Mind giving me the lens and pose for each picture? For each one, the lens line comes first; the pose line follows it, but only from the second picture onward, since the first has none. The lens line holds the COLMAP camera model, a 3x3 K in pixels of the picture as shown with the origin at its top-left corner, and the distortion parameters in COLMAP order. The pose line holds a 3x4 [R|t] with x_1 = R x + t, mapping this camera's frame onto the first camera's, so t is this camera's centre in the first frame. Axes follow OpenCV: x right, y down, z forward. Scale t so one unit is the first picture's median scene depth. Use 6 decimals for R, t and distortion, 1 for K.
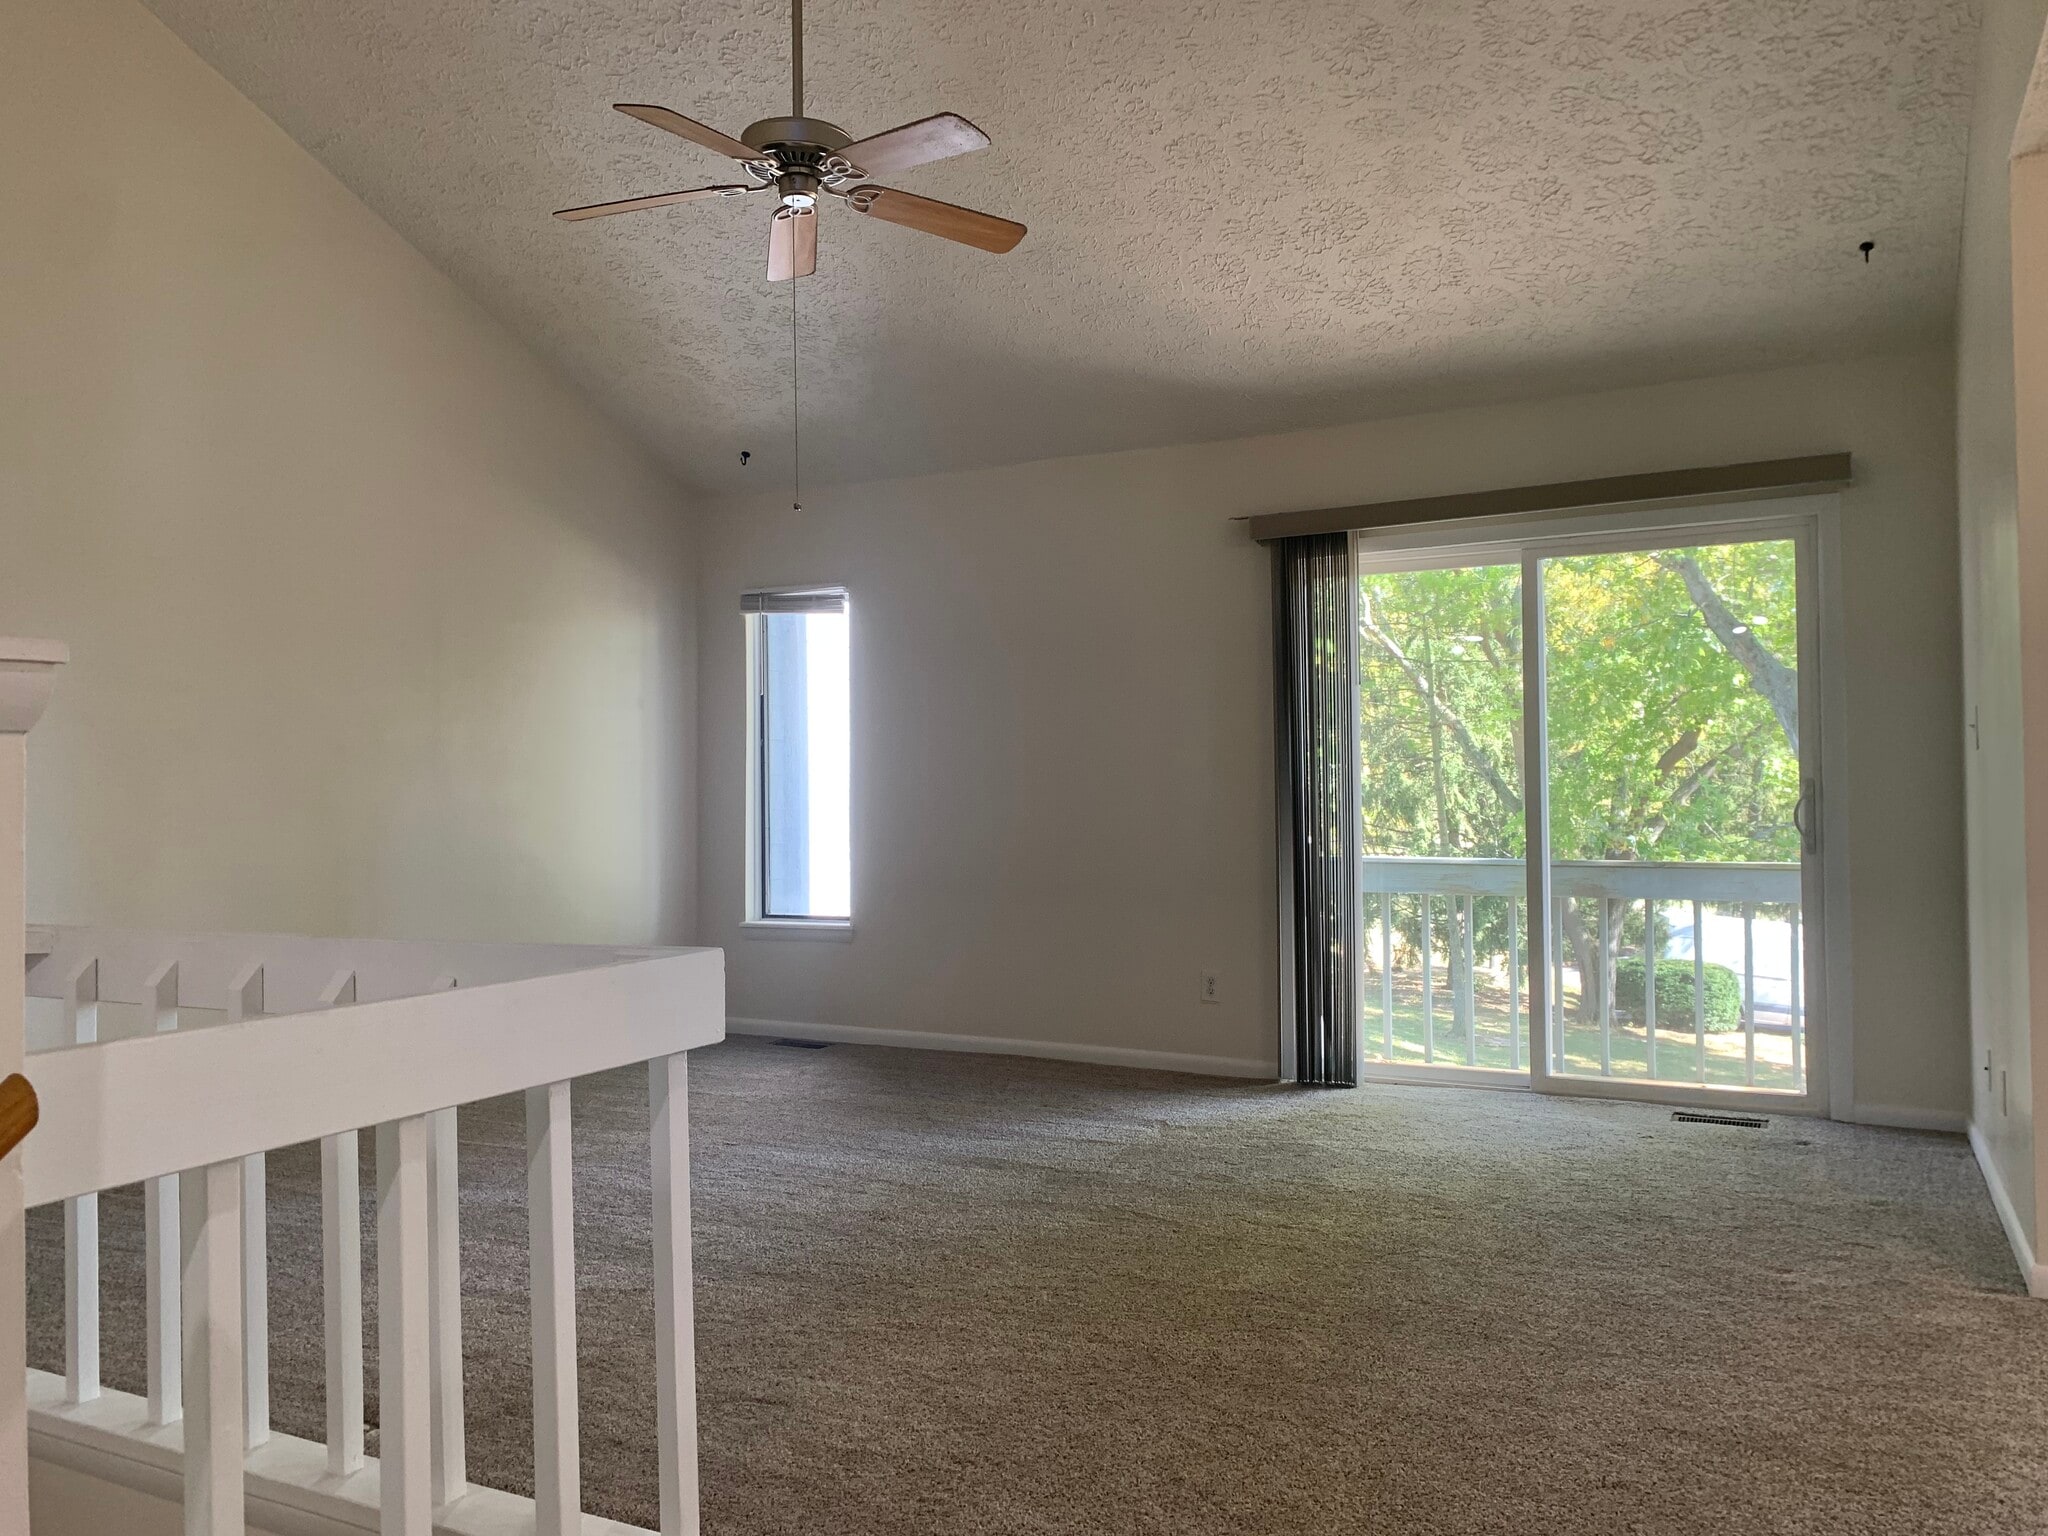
lens RADIAL K [[1563.7, 0, 1014.5], [0, 1563.7, 761.0], [0, 0, 1]] dist [0.029745, -0.035305]
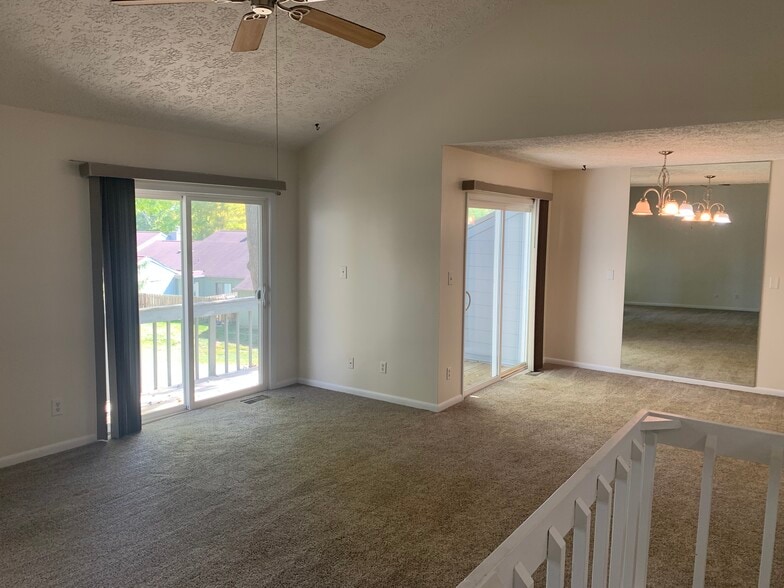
lens RADIAL K [[601.9, 0, 395.3], [0, 601.9, 293.9], [0, 0, 1]] dist [0.004884, -0.015886]
pose [[0.122032, -0.089853, 0.988451, -0.610712], [-0.034285, 0.994918, 0.094674, -0.086455], [-0.991934, -0.045442, 0.118332, 0.578441]]
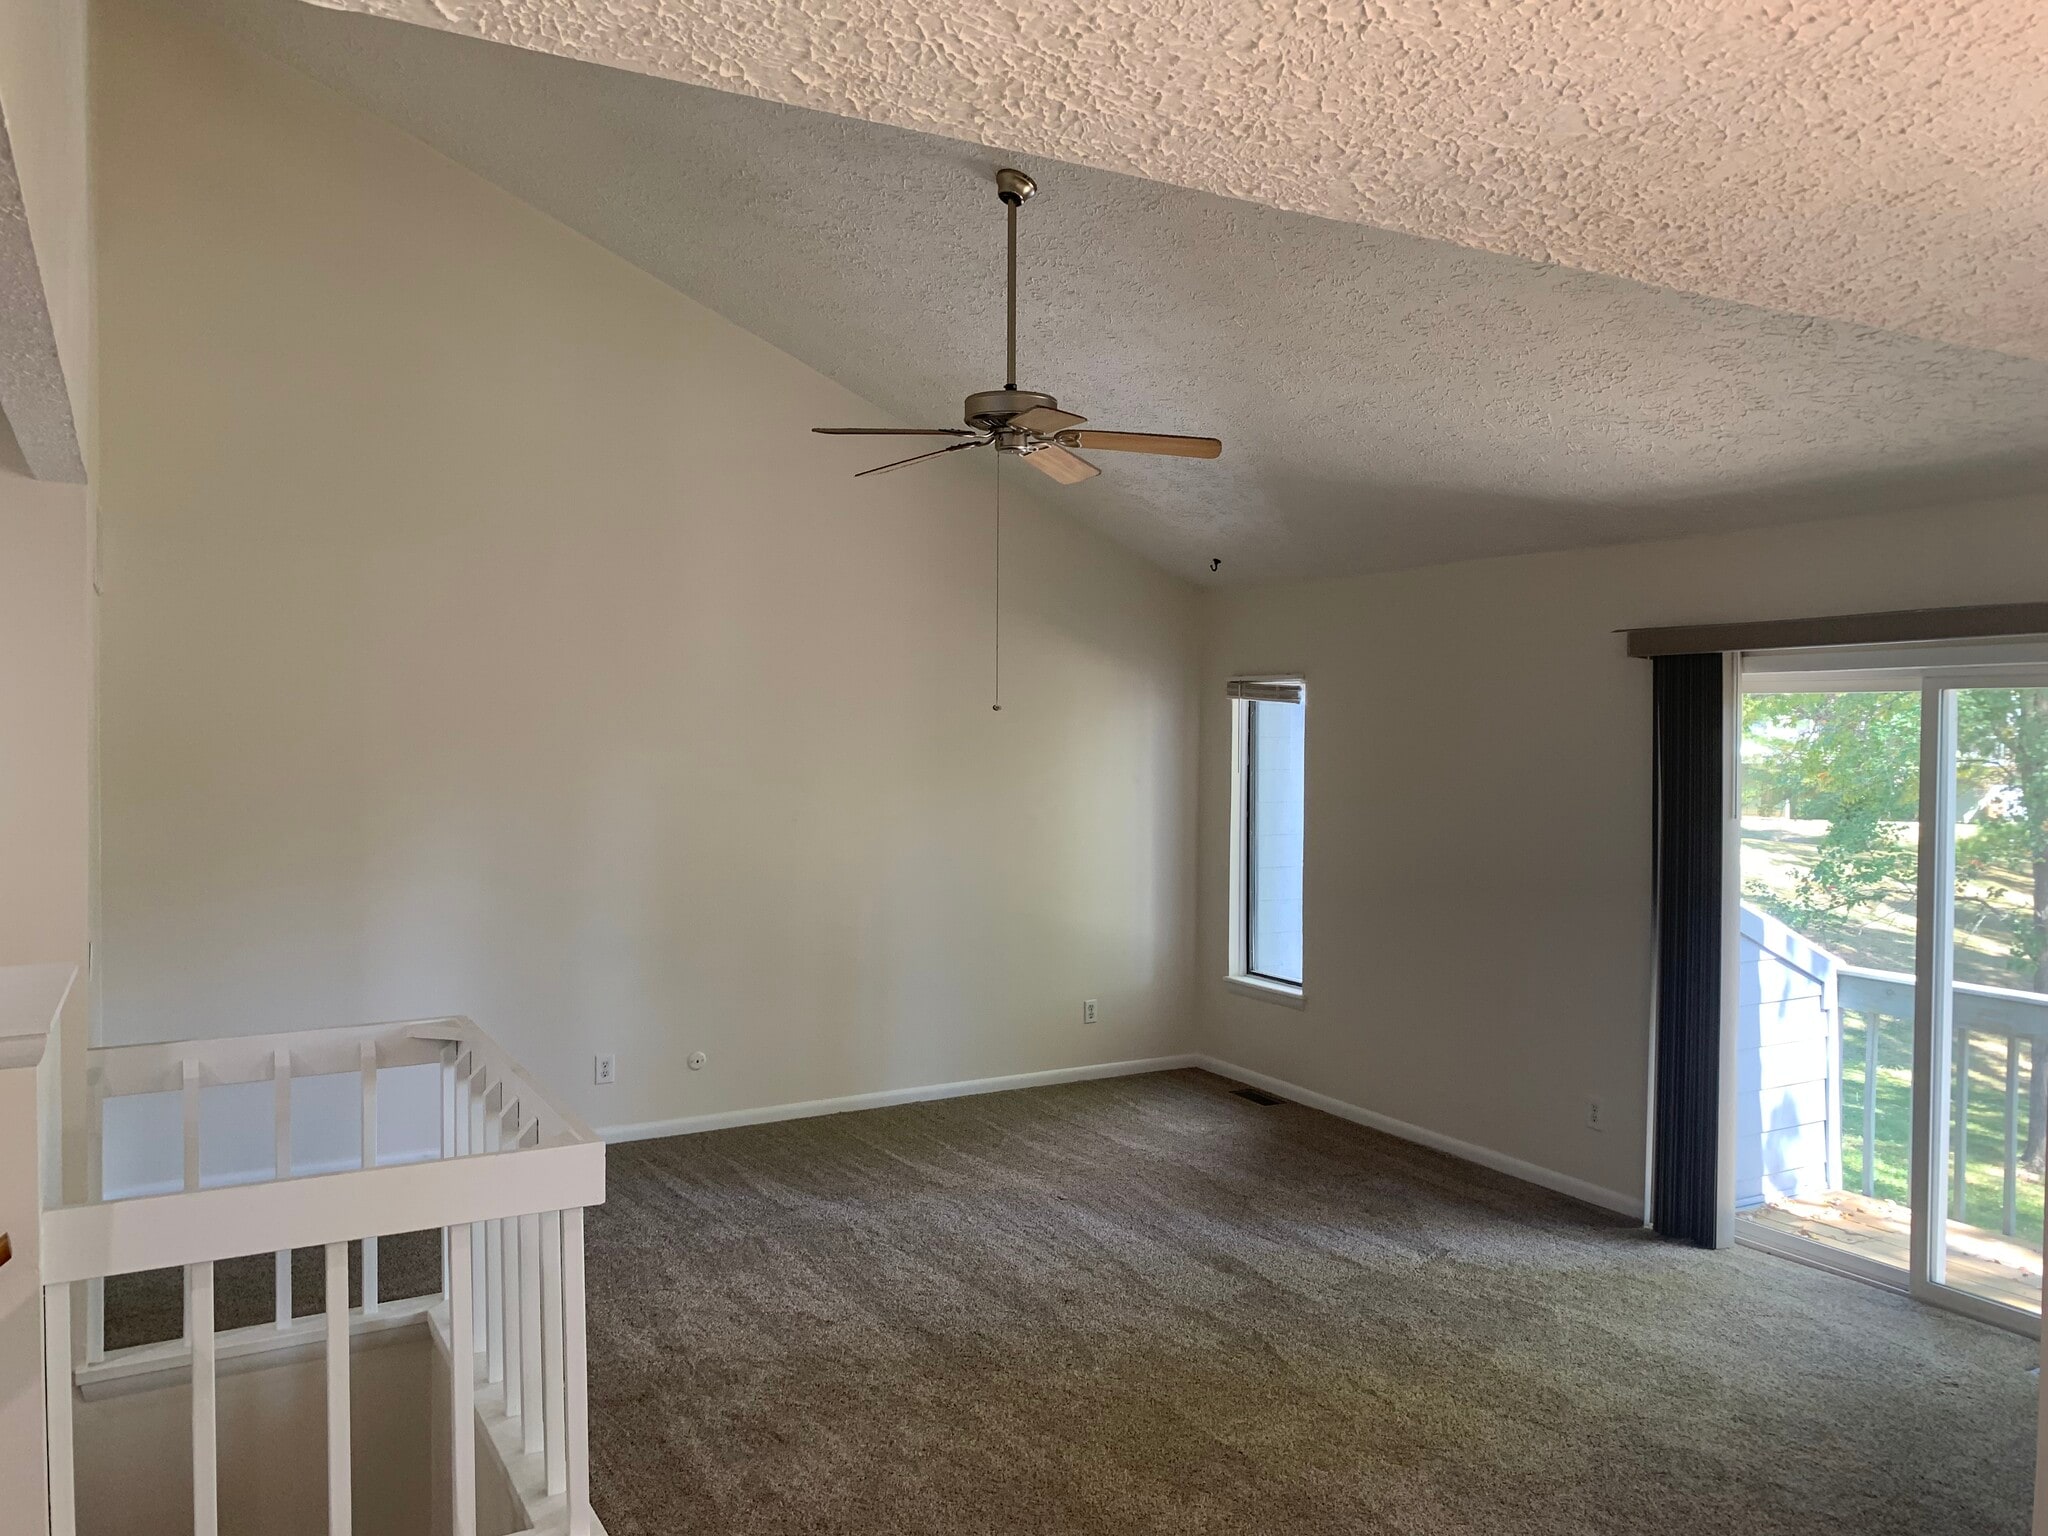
lens RADIAL K [[1563.7, 0, 1007.7], [0, 1563.7, 749.0], [0, 0, 1]] dist [0.029745, -0.035305]
pose [[0.833547, 0.024392, -0.551910, 0.400028], [-0.004181, 0.999275, 0.037850, -0.131201], [0.552433, -0.029243, 0.833044, -0.007751]]
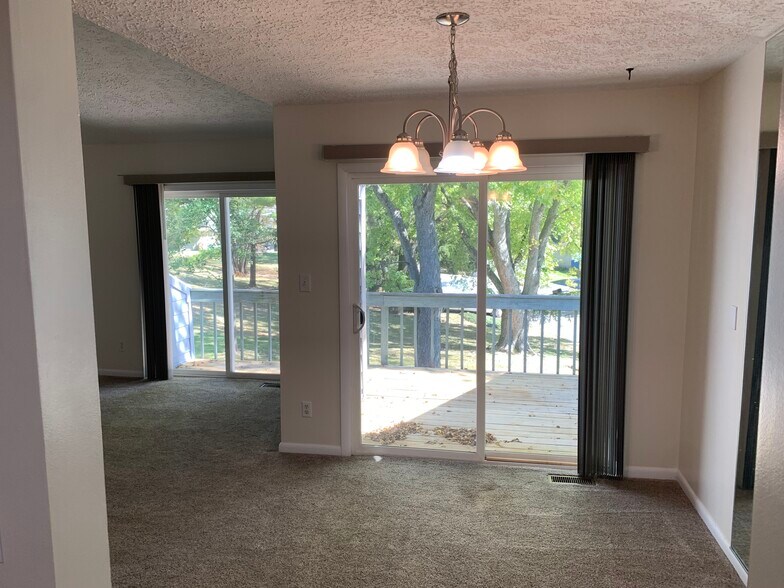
lens RADIAL K [[598.6, 0, 391.0], [0, 598.6, 297.1], [0, 0, 1]] dist [0.029745, -0.035305]
pose [[0.958940, -0.032817, 0.281705, 0.323369], [-0.009037, 0.989243, 0.146005, -0.115269], [-0.283466, -0.142555, 0.948327, -0.160993]]
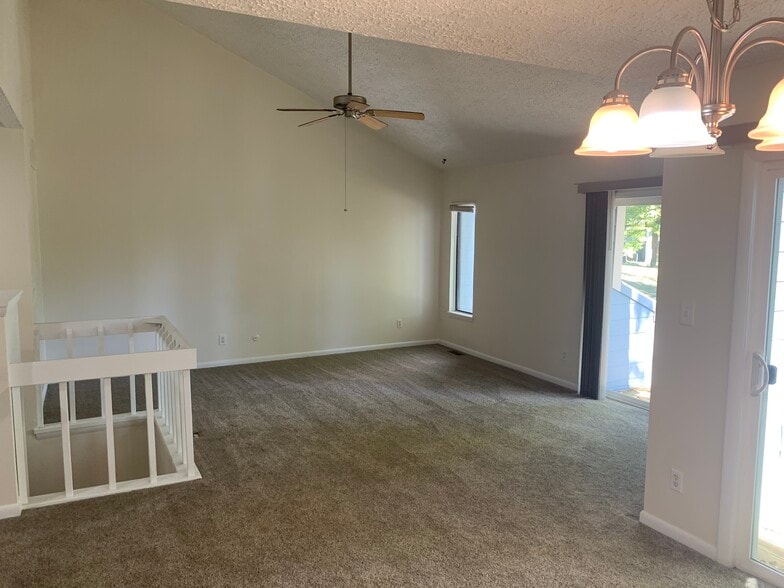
lens RADIAL K [[598.6, 0, 398.2], [0, 598.6, 286.0], [0, 0, 1]] dist [0.029745, -0.035305]
pose [[0.825237, 0.073719, -0.559955, 0.528397], [-0.008710, 0.992988, 0.117892, -0.112275], [0.564720, -0.092412, 0.820093, -0.029901]]
